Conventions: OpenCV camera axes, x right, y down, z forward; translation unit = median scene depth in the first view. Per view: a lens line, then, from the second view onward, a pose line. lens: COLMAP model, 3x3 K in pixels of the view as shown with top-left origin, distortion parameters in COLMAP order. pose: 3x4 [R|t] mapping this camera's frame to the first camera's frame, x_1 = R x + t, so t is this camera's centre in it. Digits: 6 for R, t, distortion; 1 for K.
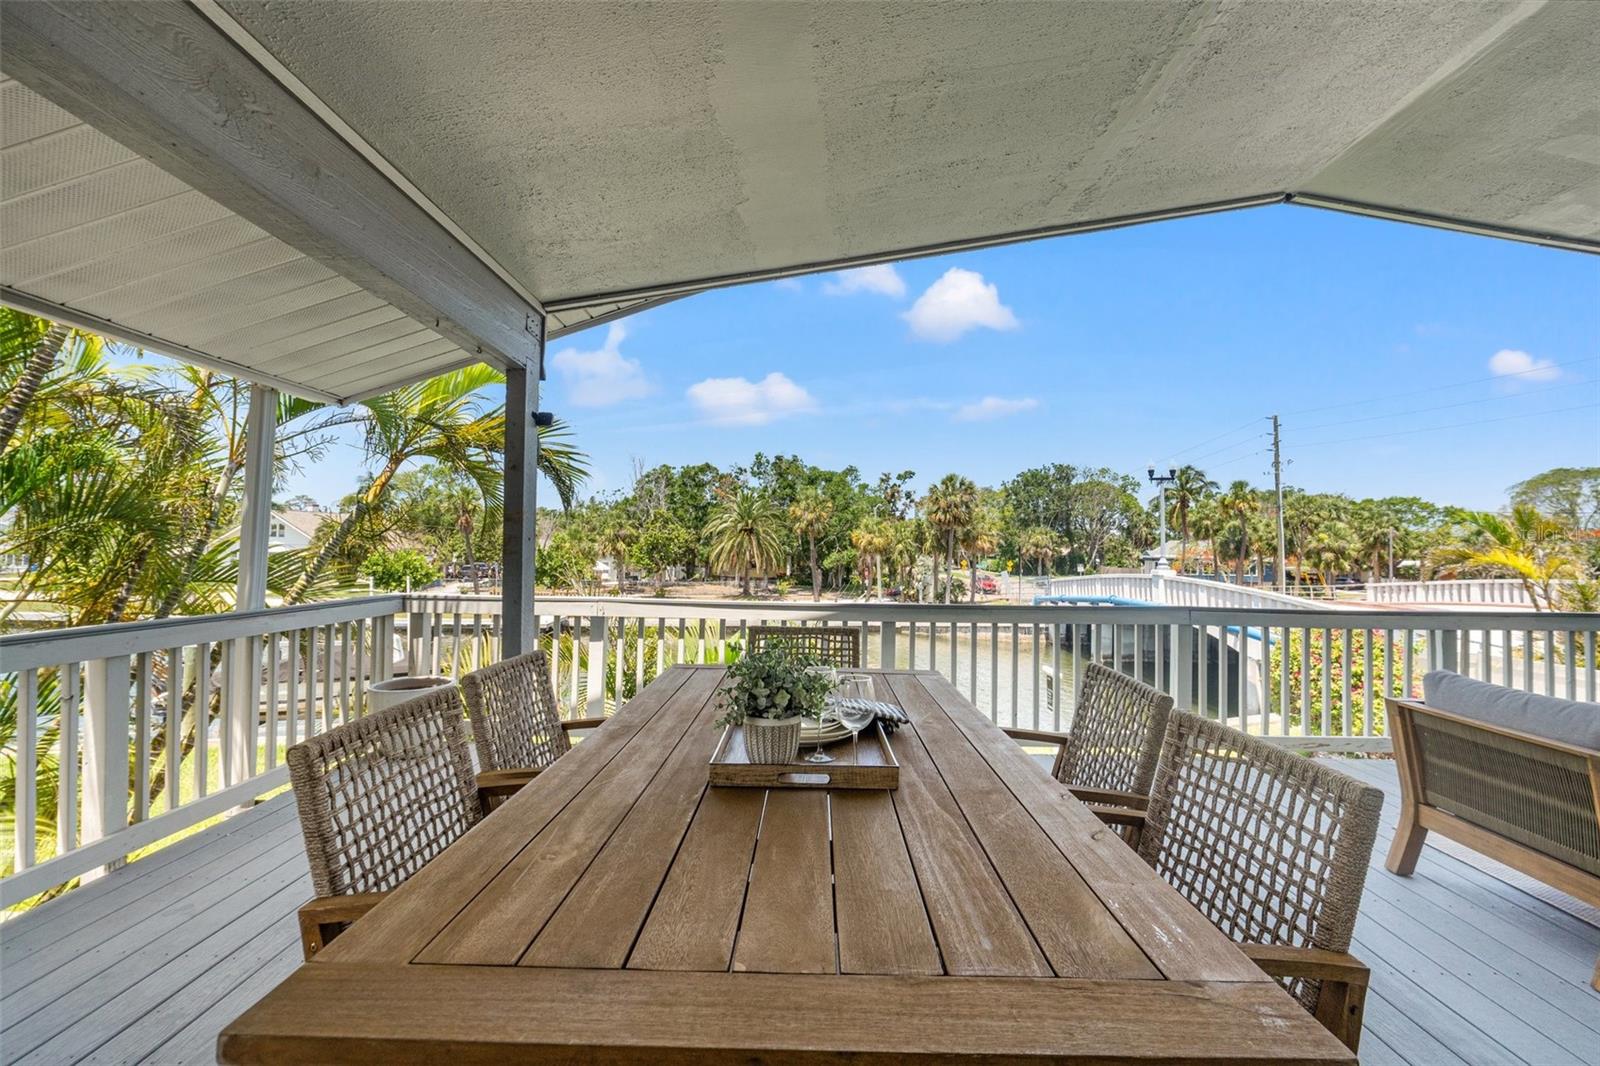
lens RADIAL K [[676.3, 0, 796.7], [0, 676.3, 533.3], [0, 0, 1]] dist [-0.010631, 0.000533]
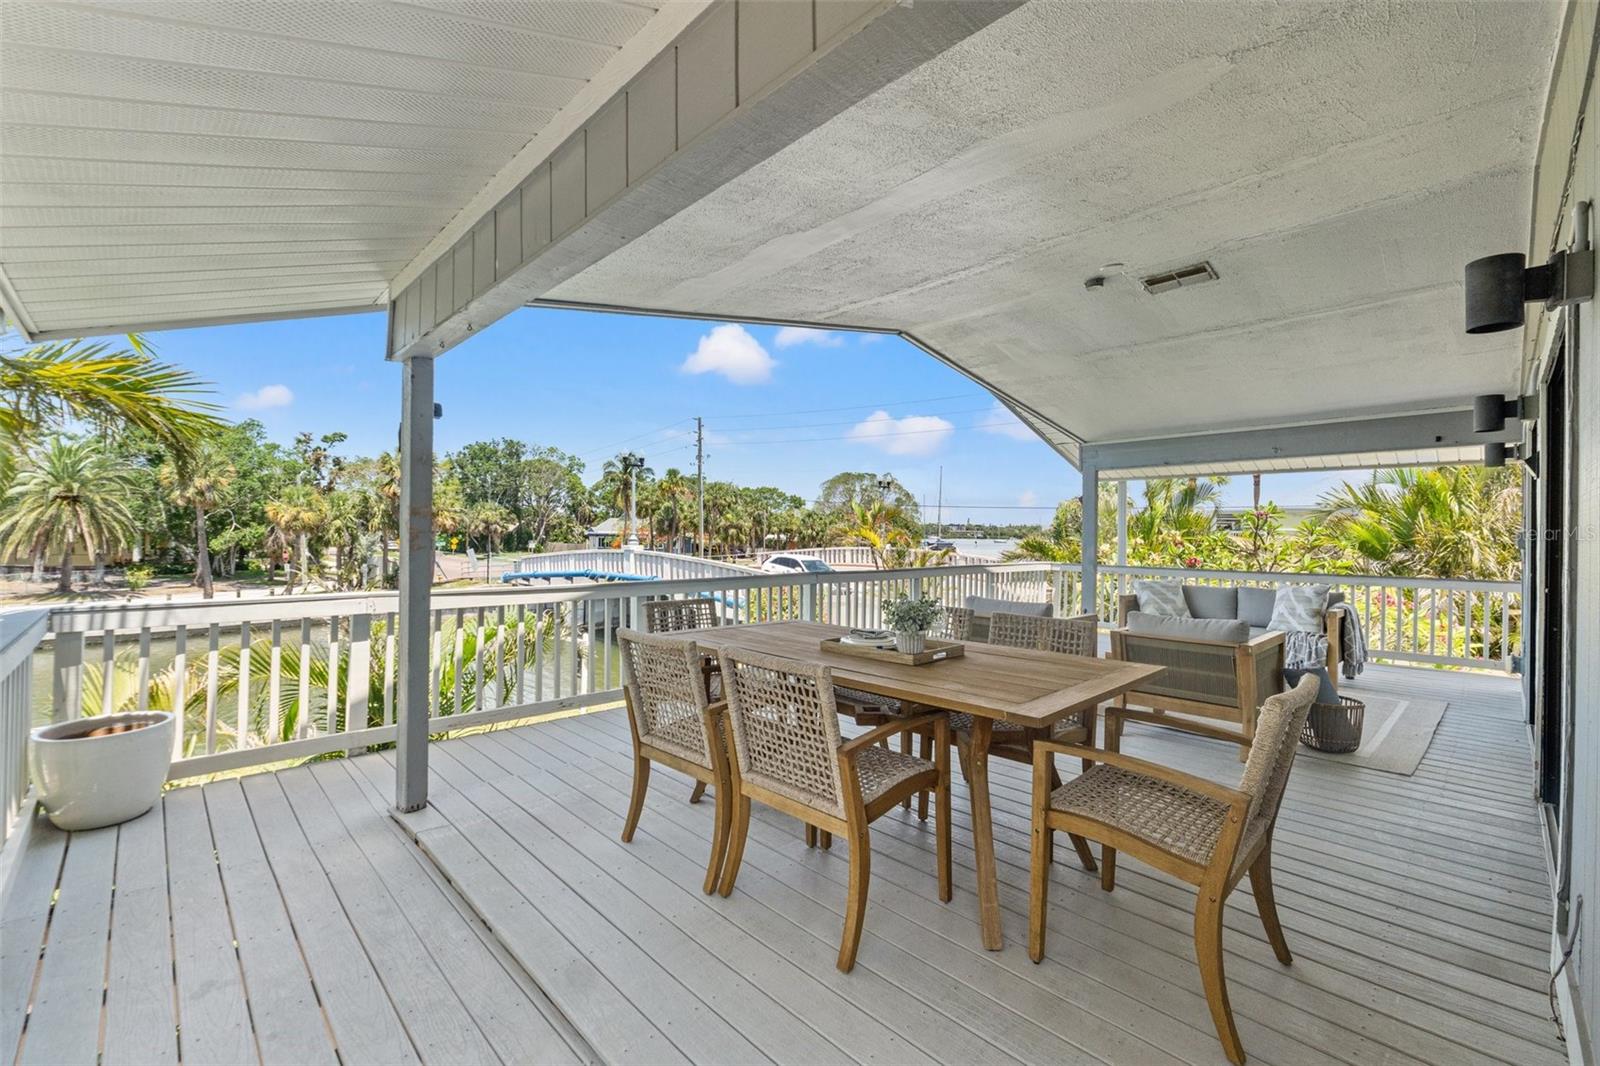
lens RADIAL K [[680.2, 0, 799.2], [0, 680.2, 526.2], [0, 0, 1]] dist [-0.007651, -0.000467]
pose [[0.700324, 0.000704, 0.713825, -0.040377], [-0.018771, 0.999672, 0.017431, -0.001521], [-0.713578, -0.025607, 0.700107, -0.003225]]
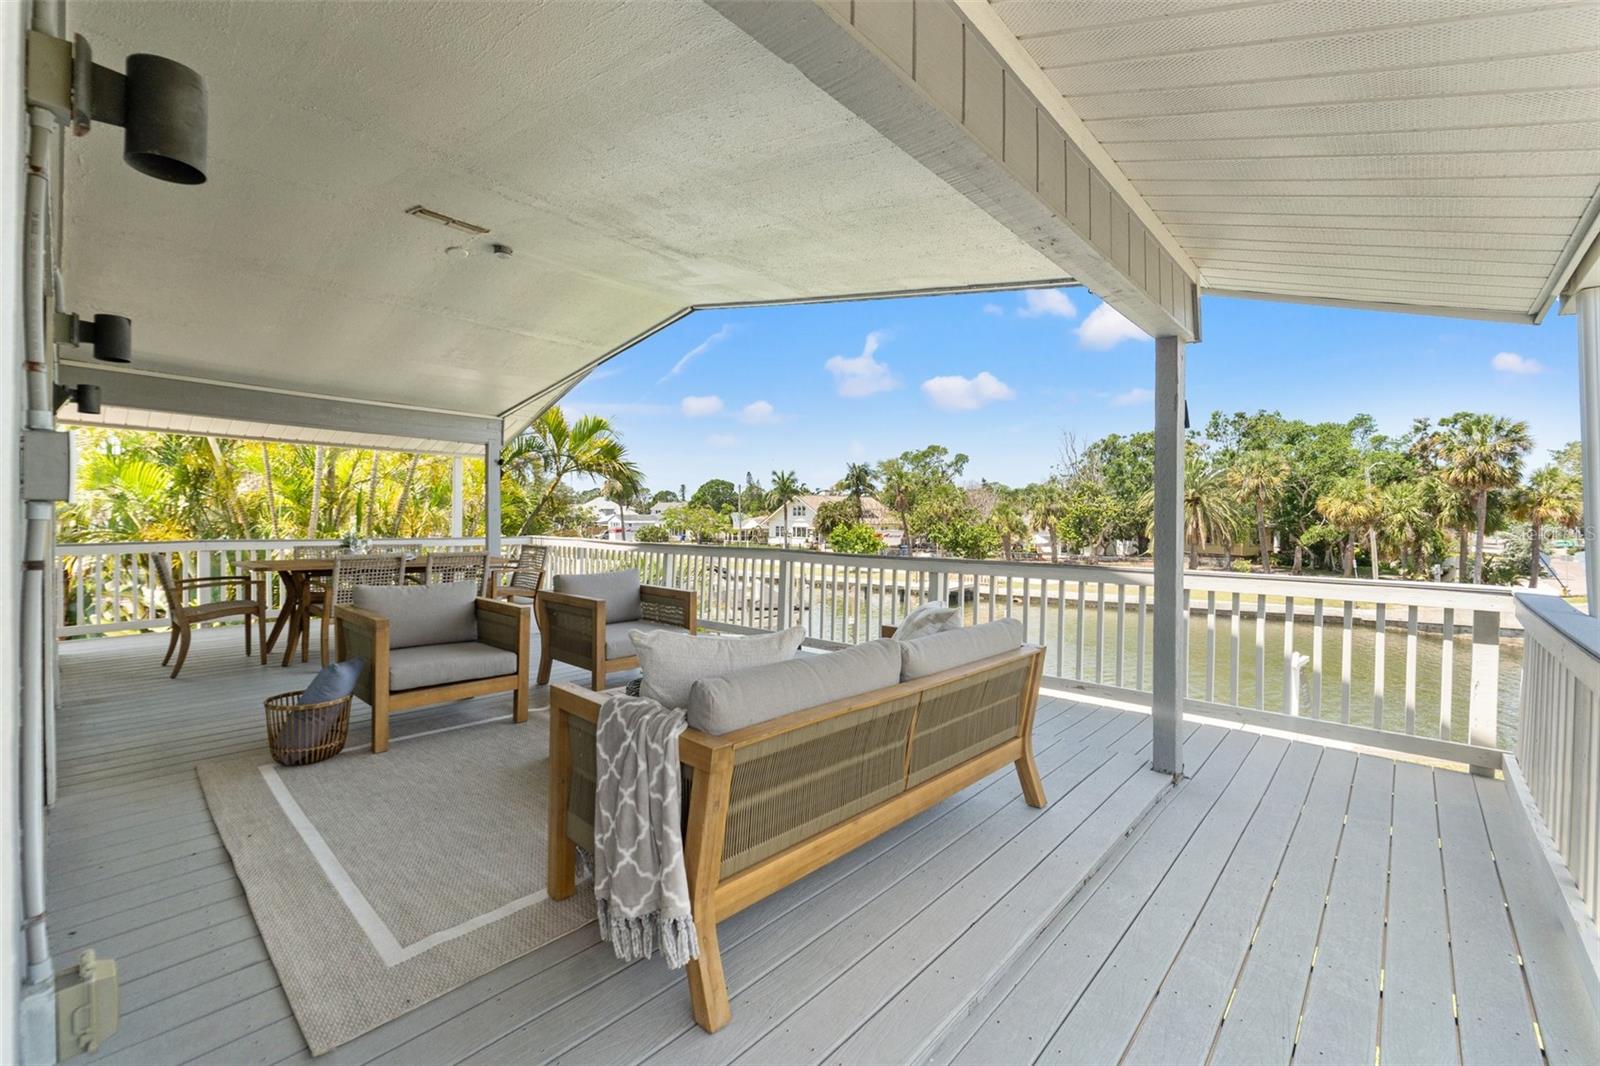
lens RADIAL K [[680.2, 0, 799.2], [0, 680.2, 526.2], [0, 0, 1]] dist [-0.007651, -0.000467]
pose [[0.753548, -0.003107, -0.657385, 0.122590], [0.019089, 0.999671, 0.017156, 0.003770], [0.657115, -0.025476, 0.753360, -0.016297]]
